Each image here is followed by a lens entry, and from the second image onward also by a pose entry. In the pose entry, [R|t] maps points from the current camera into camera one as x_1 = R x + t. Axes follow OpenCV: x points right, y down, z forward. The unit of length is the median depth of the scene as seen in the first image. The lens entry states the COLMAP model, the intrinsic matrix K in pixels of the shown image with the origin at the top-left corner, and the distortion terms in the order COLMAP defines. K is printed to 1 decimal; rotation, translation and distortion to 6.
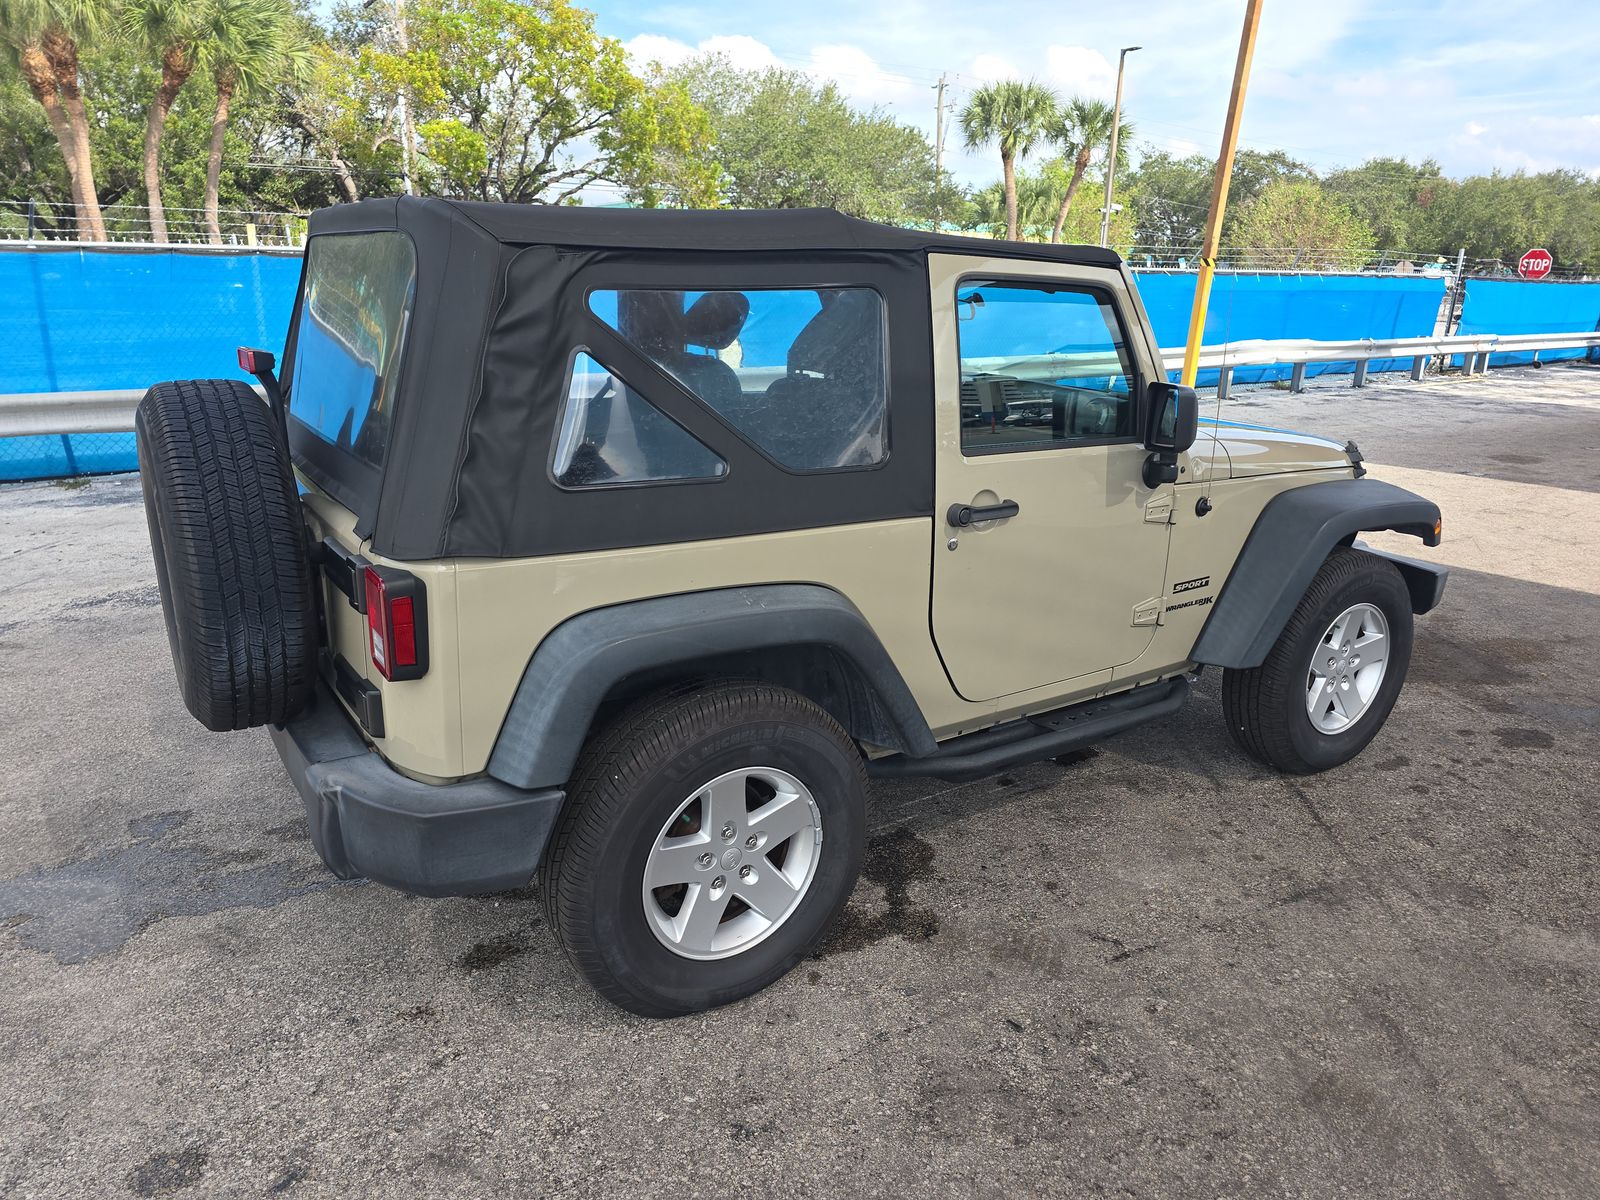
lens RADIAL K [[1078.2, 0, 800.0], [0, 1078.2, 600.0], [0, 0, 1]] dist [0.047926, -0.052732]
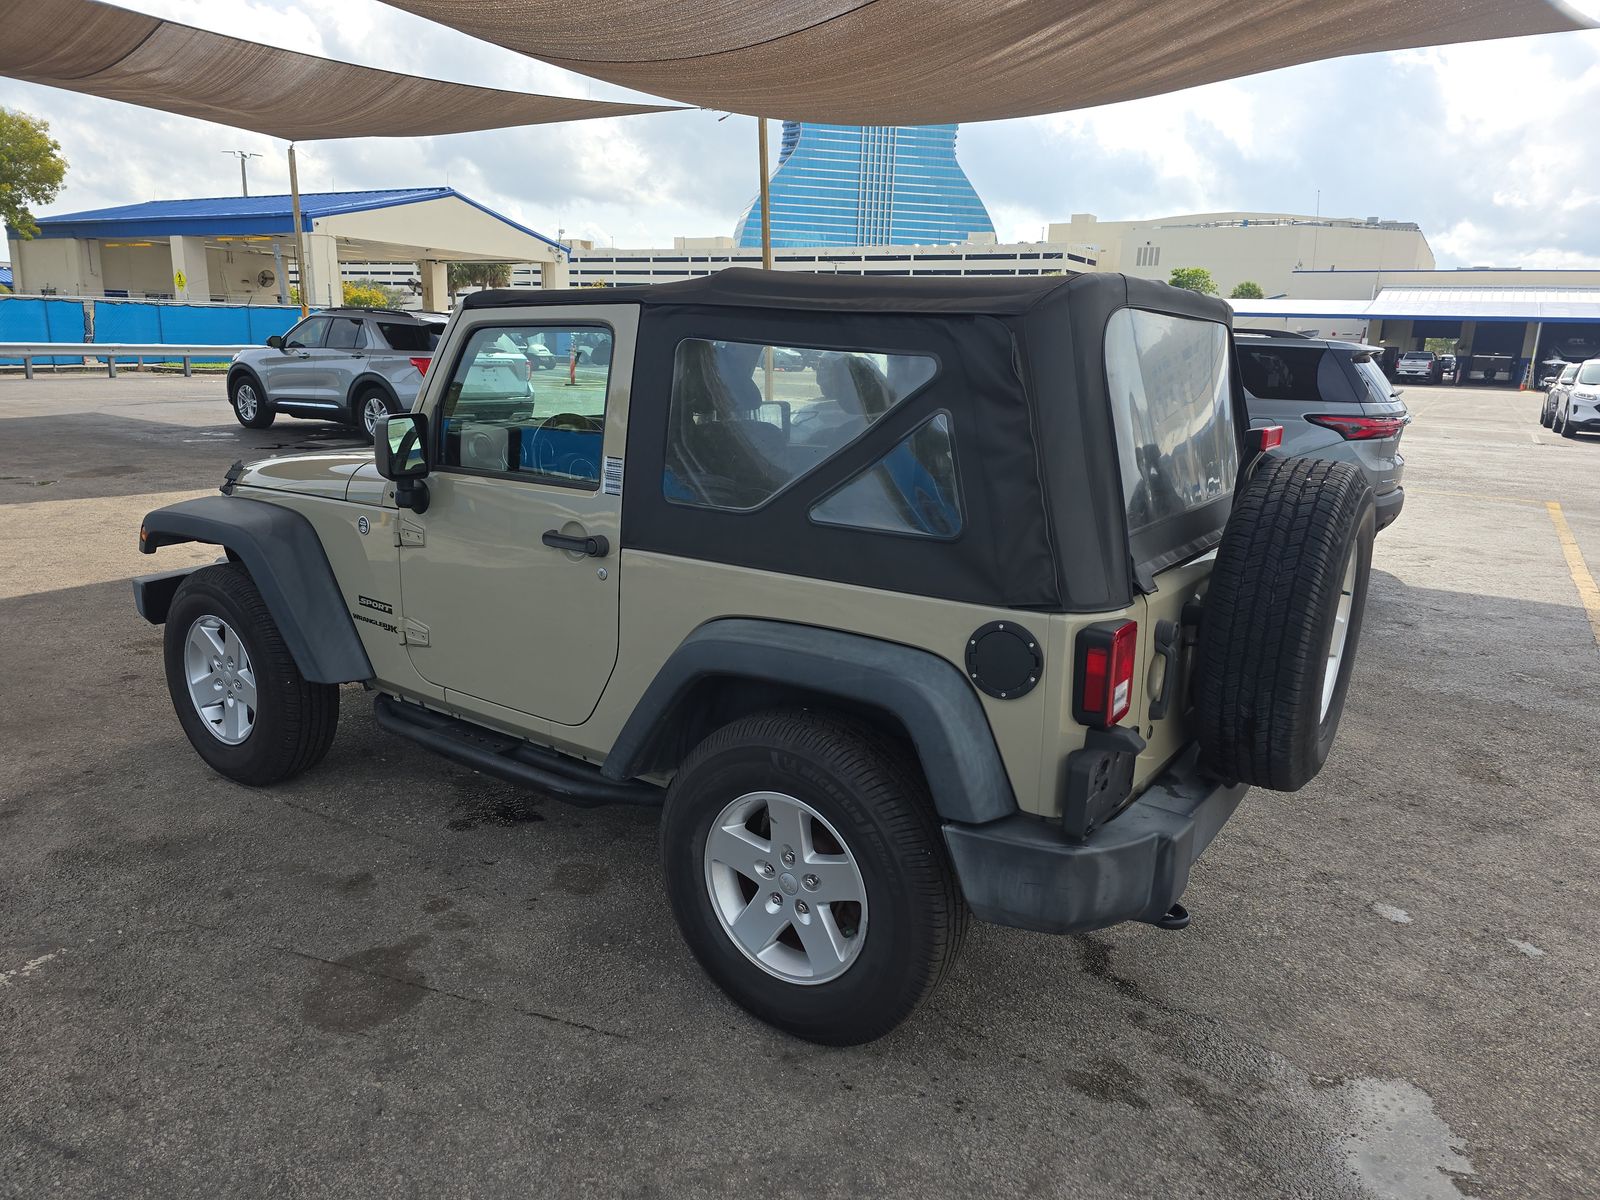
lens RADIAL K [[1078.2, 0, 800.0], [0, 1078.2, 600.0], [0, 0, 1]] dist [0.047926, -0.052732]
pose [[-0.396715, -0.240194, 0.885960, -1.184290], [0.213494, 0.914548, 0.343543, -0.485922], [-0.892770, 0.325435, -0.311535, 1.628371]]
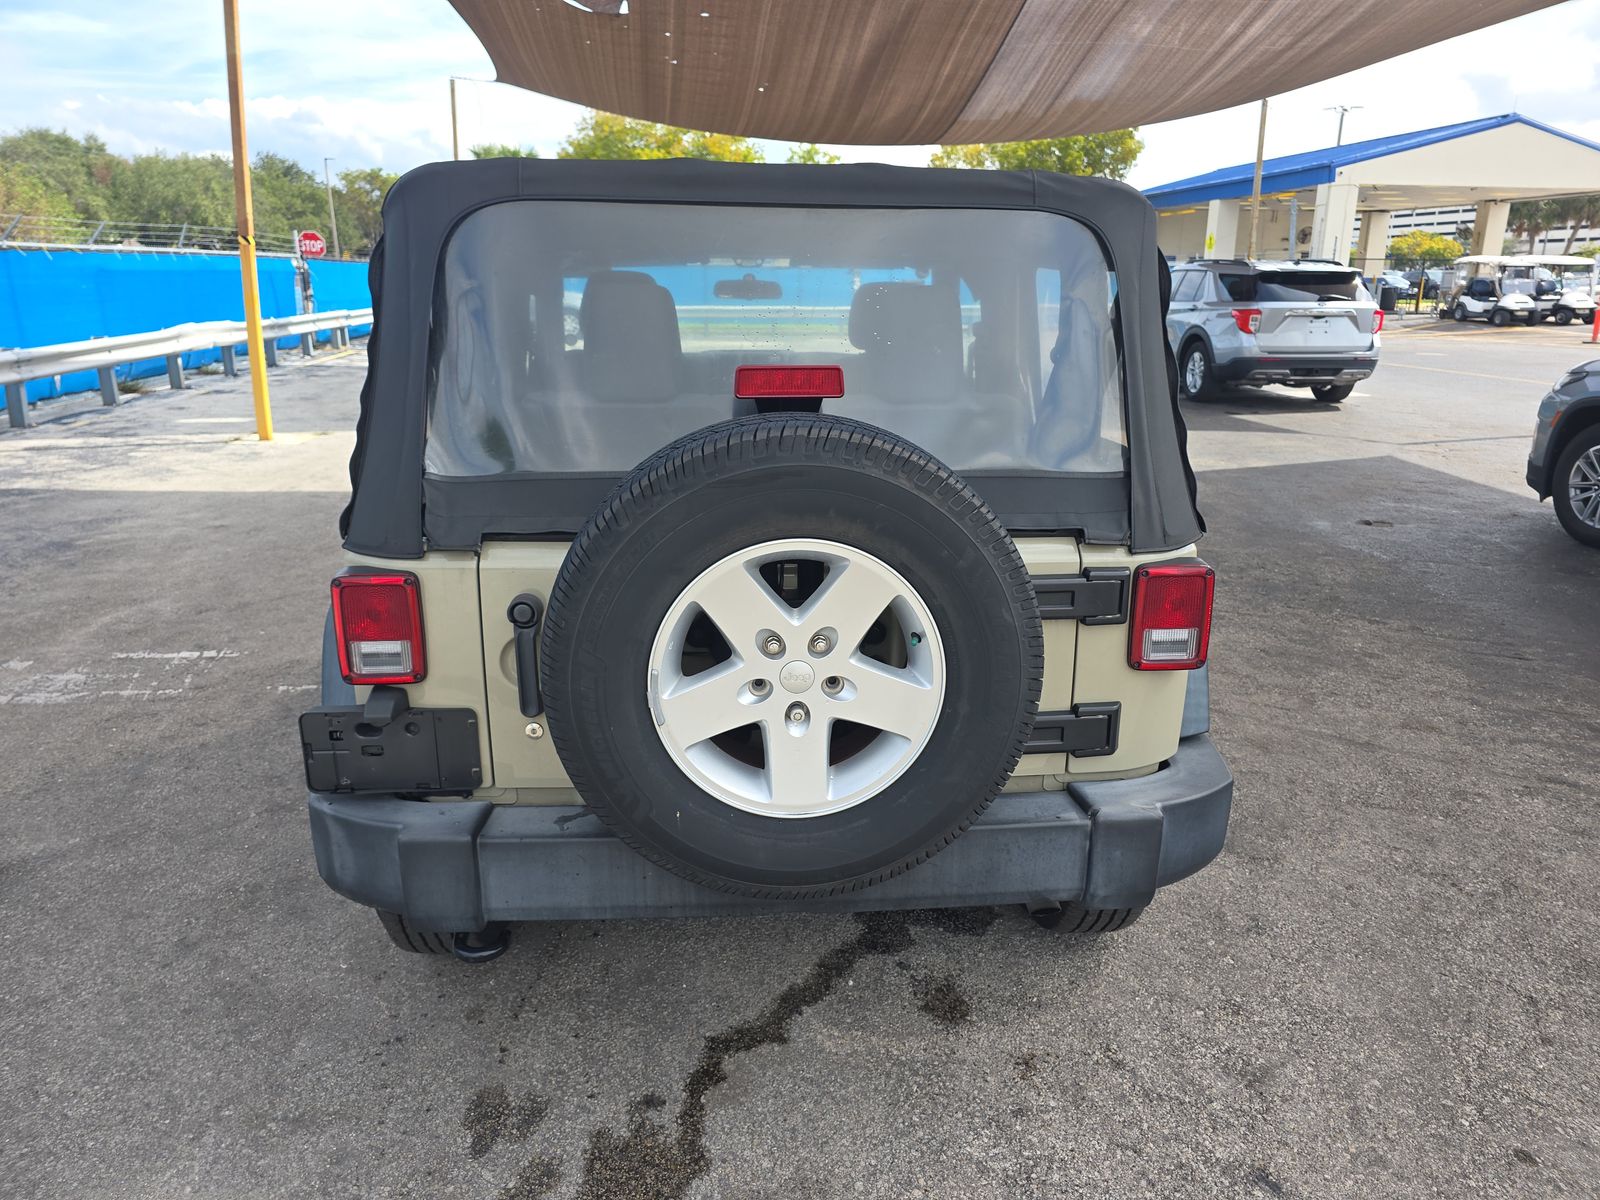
lens RADIAL K [[1078.2, 0, 800.0], [0, 1078.2, 600.0], [0, 0, 1]] dist [0.047926, -0.052732]
pose [[0.482207, -0.261446, 0.836136, -1.035740], [0.246390, 0.956378, 0.156949, -0.176829], [-0.840696, 0.130334, 0.525589, 0.582555]]
